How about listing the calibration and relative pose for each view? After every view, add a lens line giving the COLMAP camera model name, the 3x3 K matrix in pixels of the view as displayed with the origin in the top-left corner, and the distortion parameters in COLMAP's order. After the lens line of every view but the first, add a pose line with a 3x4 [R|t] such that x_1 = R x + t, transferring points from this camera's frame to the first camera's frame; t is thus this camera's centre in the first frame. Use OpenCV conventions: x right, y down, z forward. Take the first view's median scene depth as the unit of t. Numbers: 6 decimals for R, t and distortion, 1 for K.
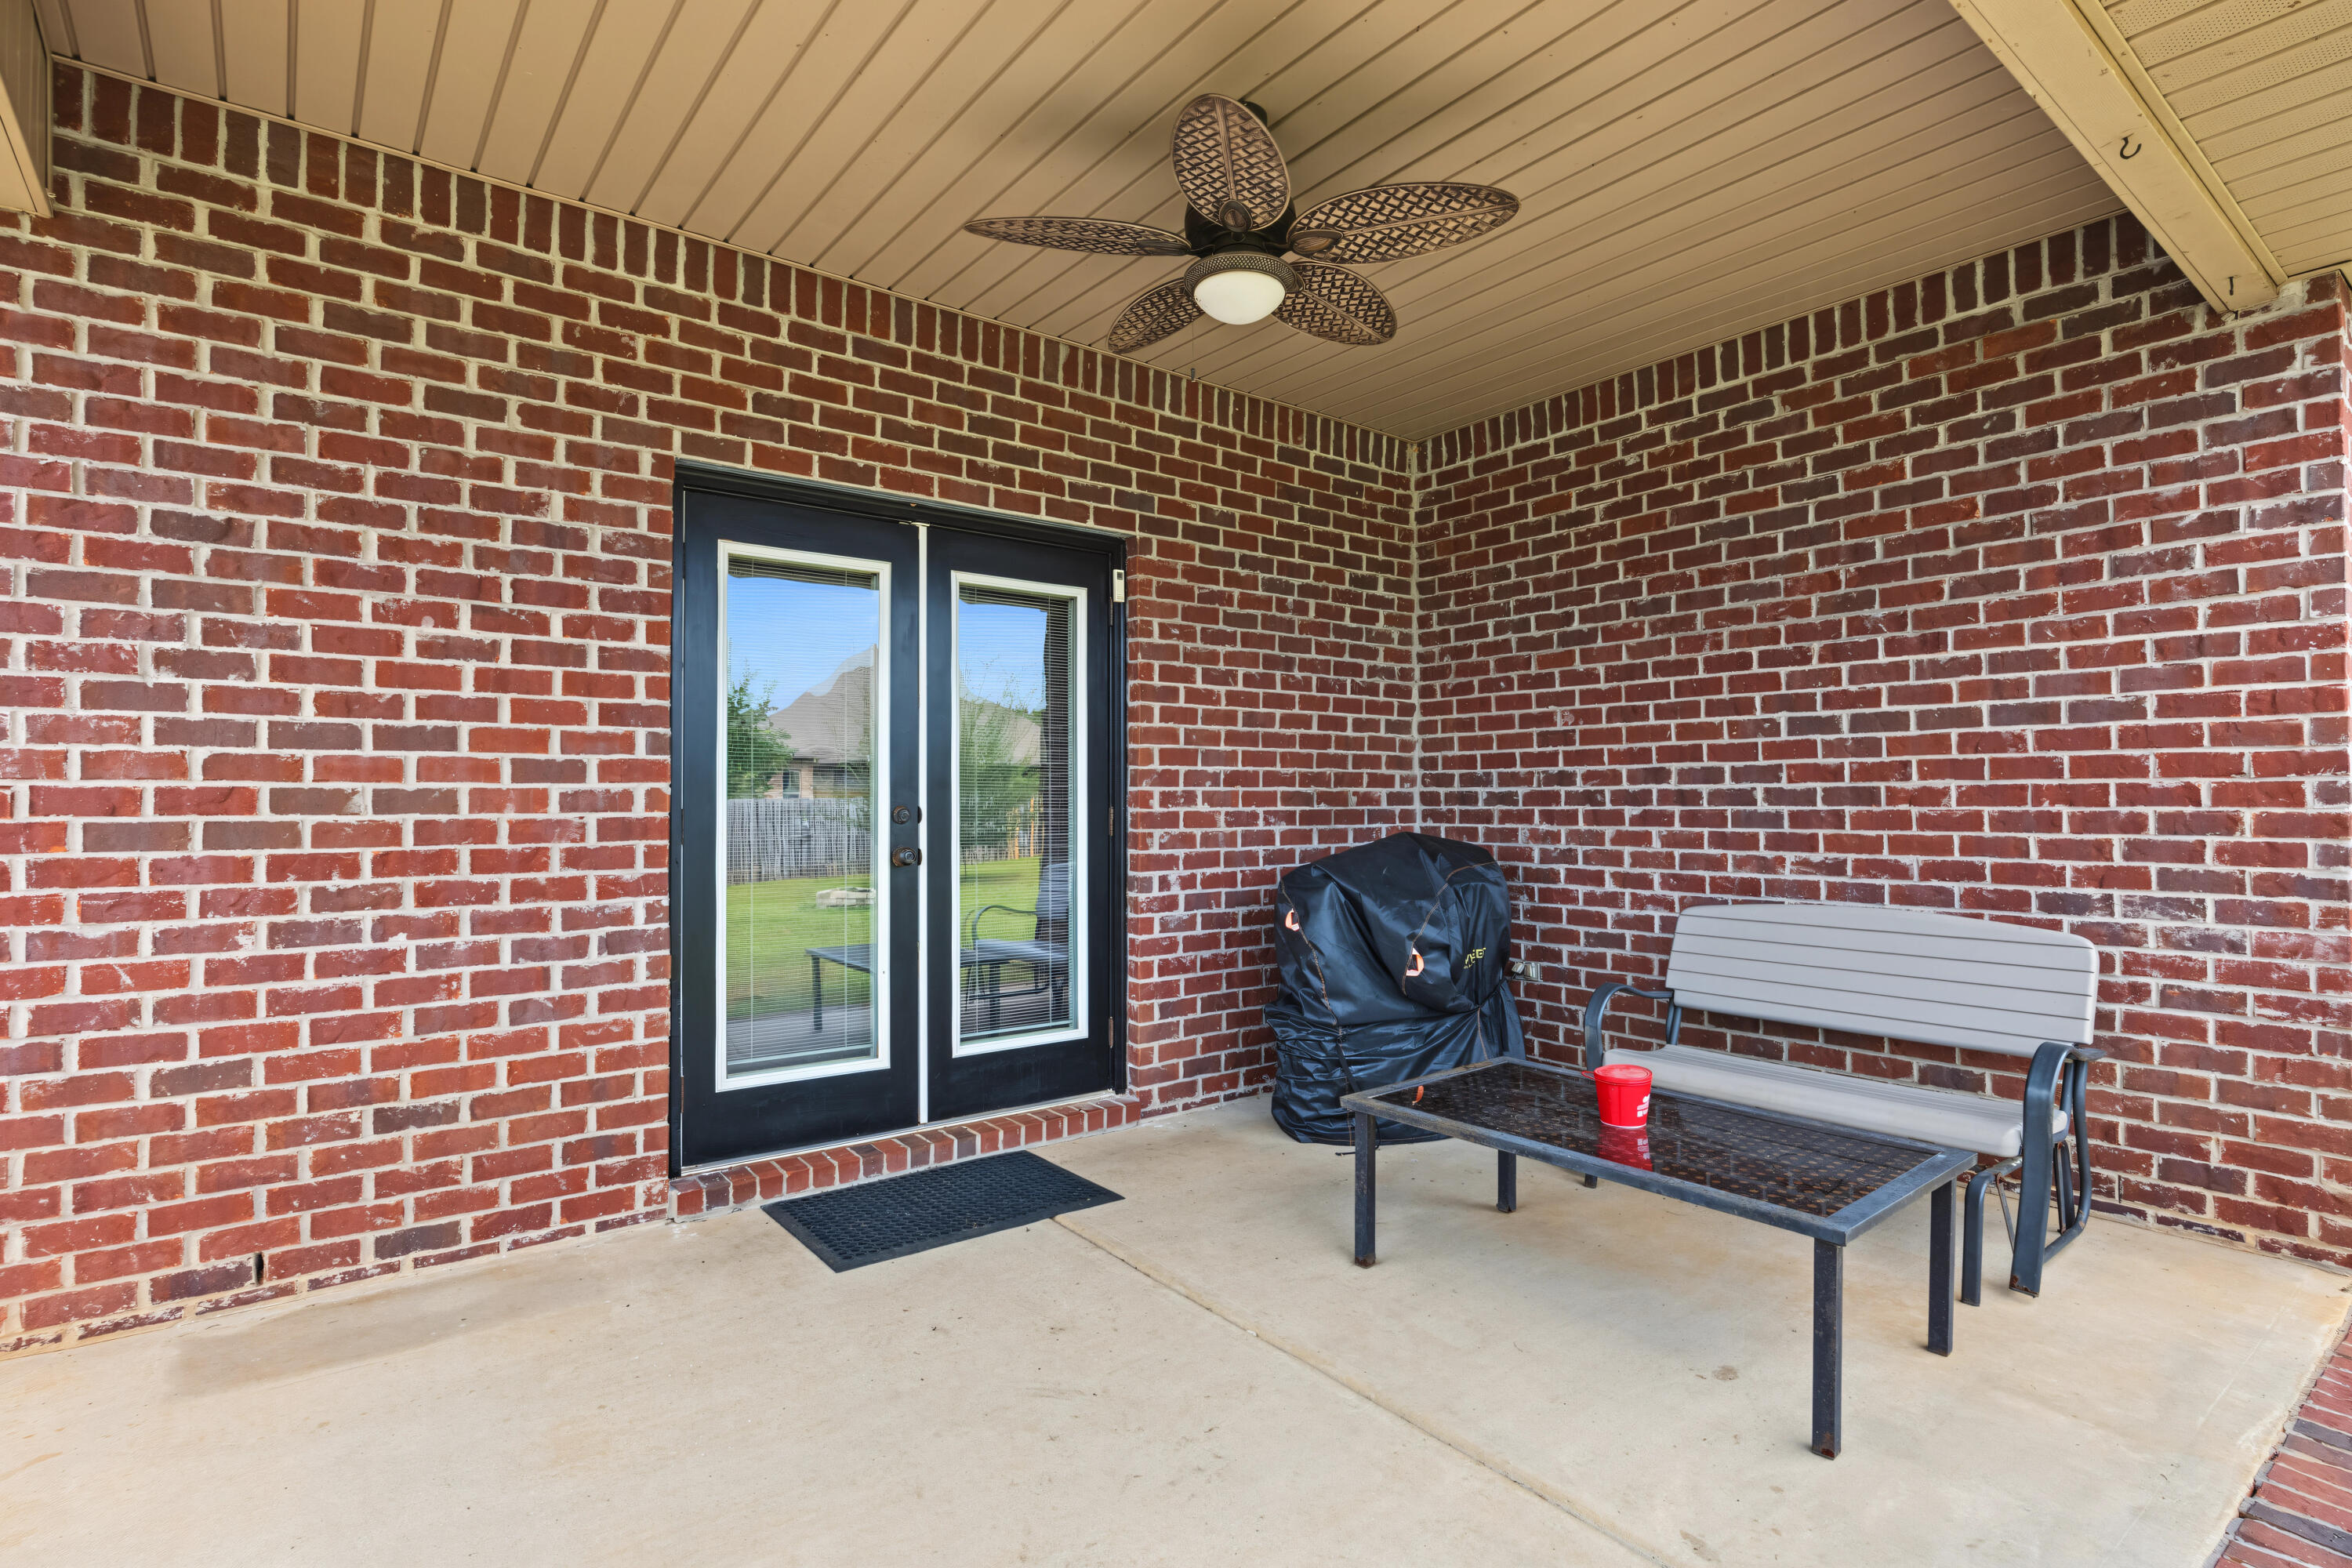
lens RADIAL K [[1139.1, 0, 1170.4], [0, 1139.1, 791.2], [0, 0, 1]] dist [-0.012876, -0.003121]
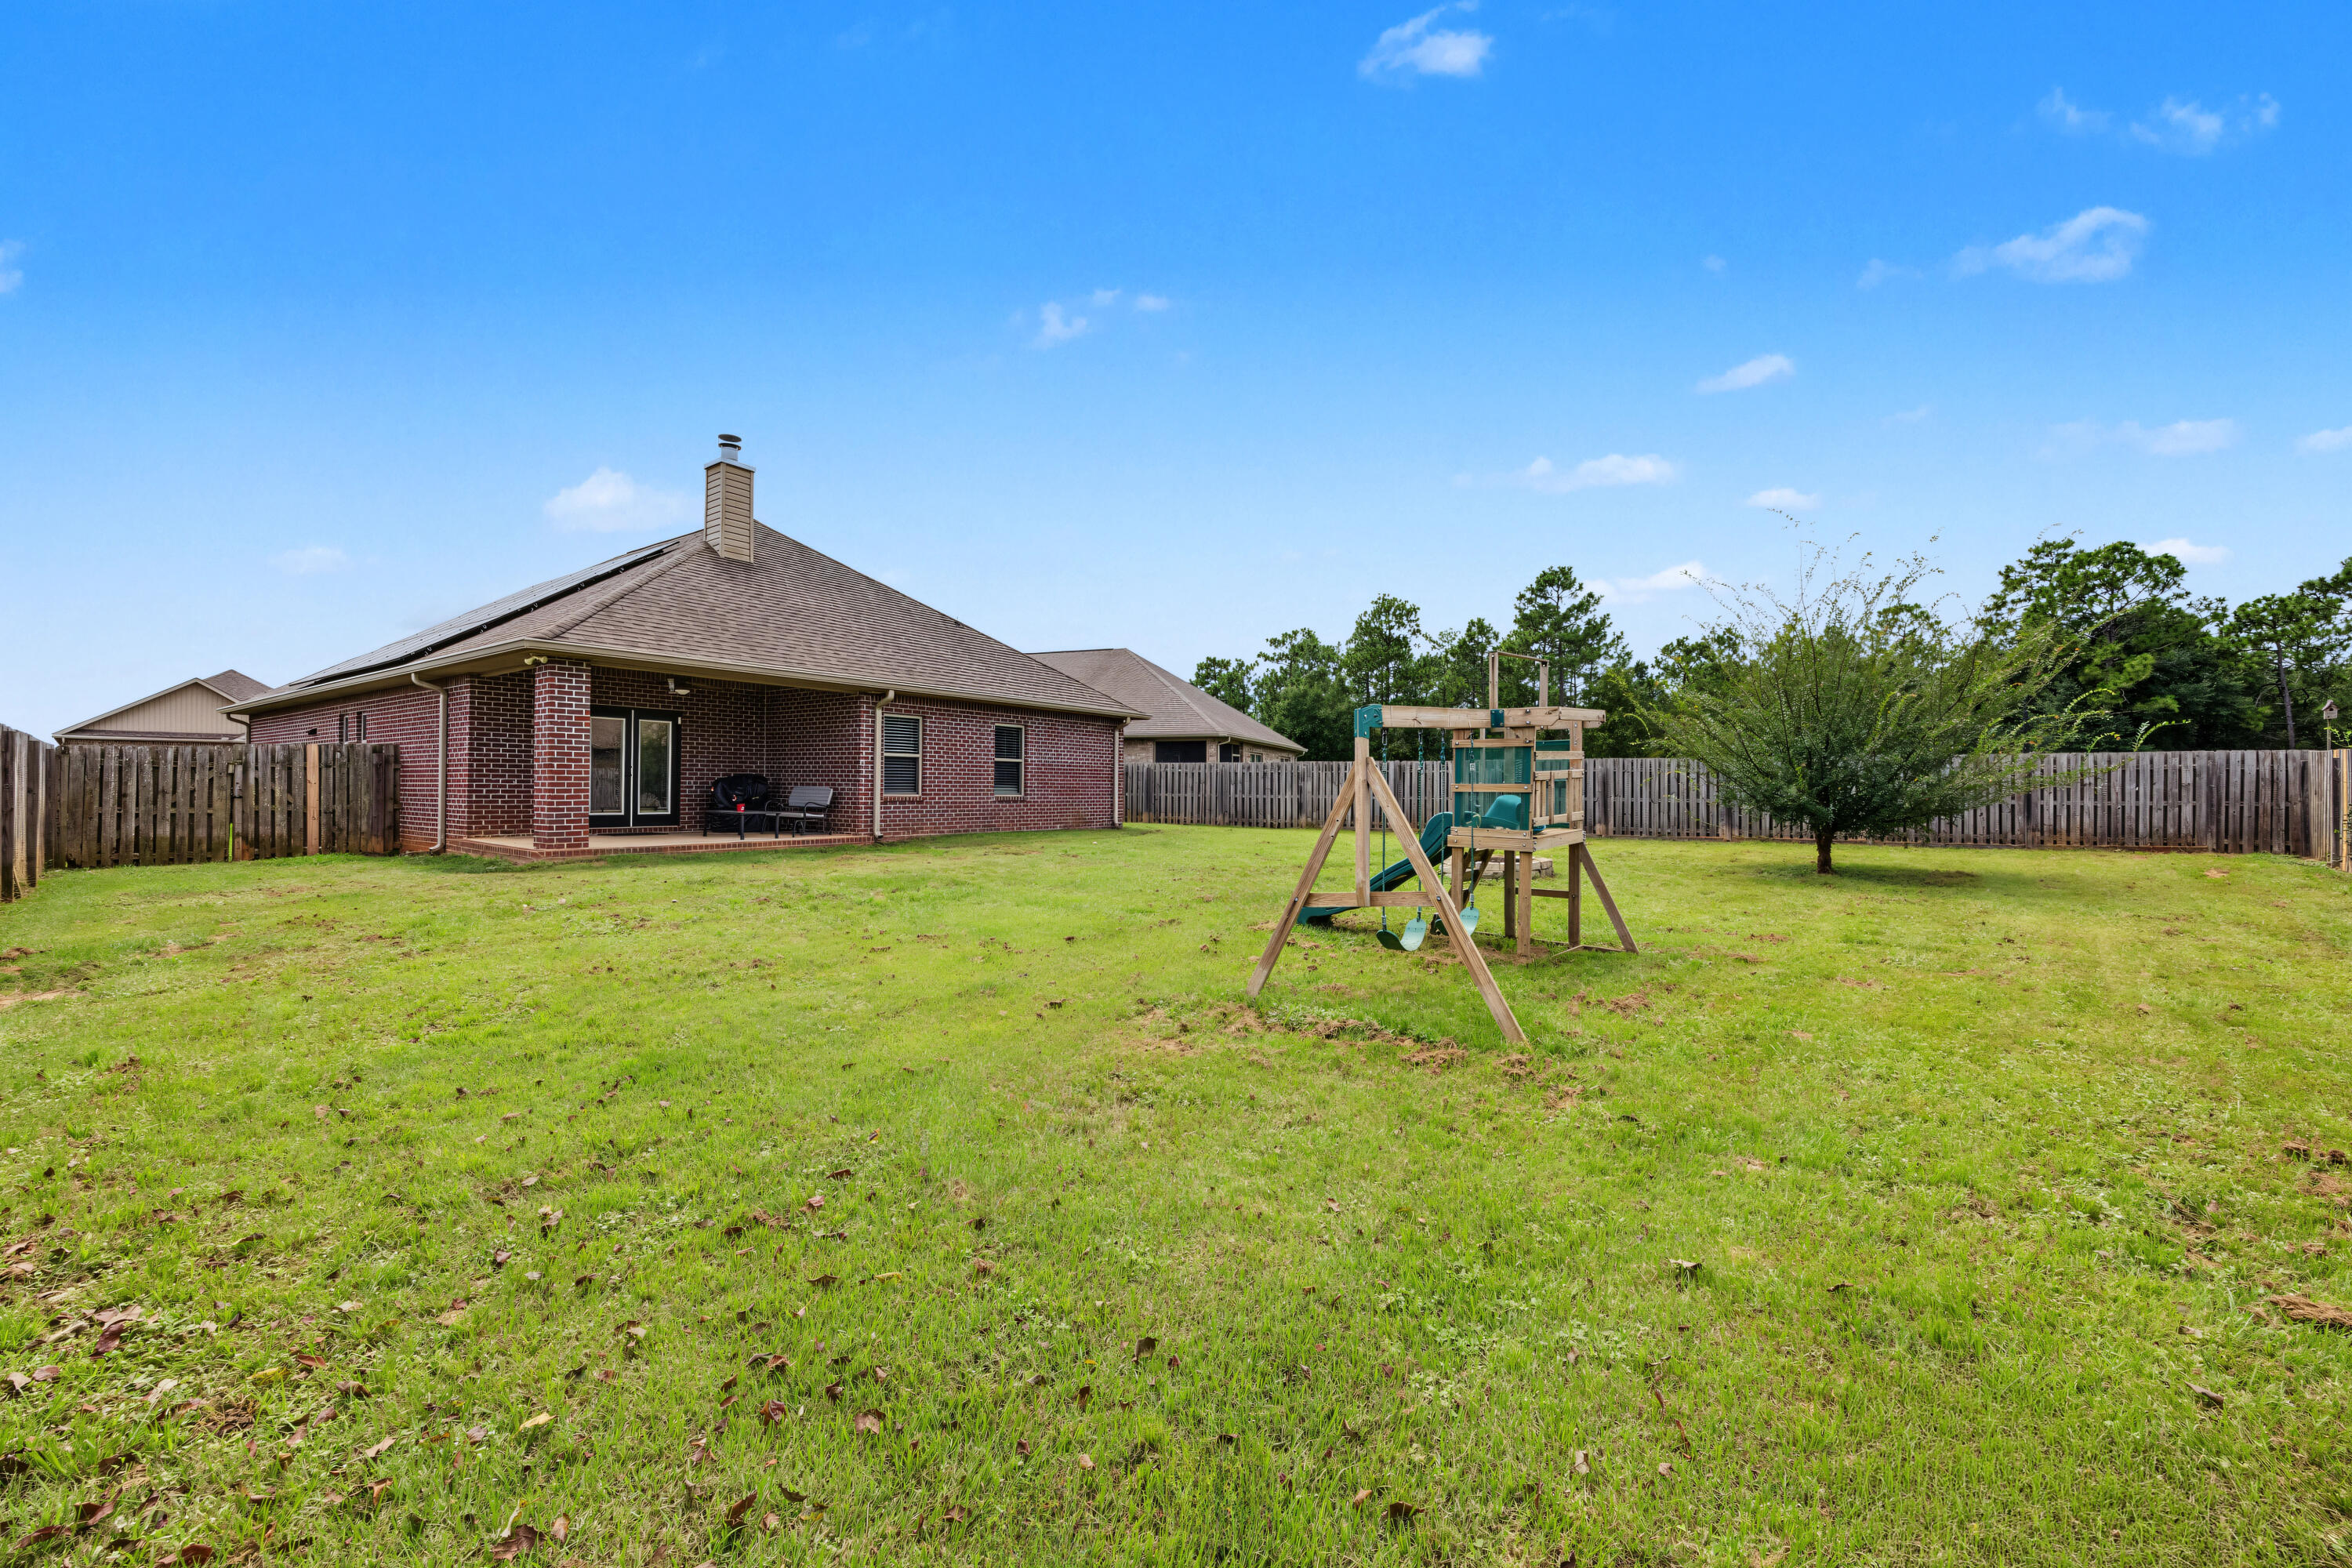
lens RADIAL K [[904.0, 0, 1184.8], [0, 904.0, 782.9], [0, 0, 1]] dist [-0.005328, 0.001003]
pose [[0.961338, 0.007738, 0.275262, 1.000690], [-0.009776, 0.999934, 0.006033, 0.035228], [-0.275197, -0.008491, 0.961350, -3.390623]]
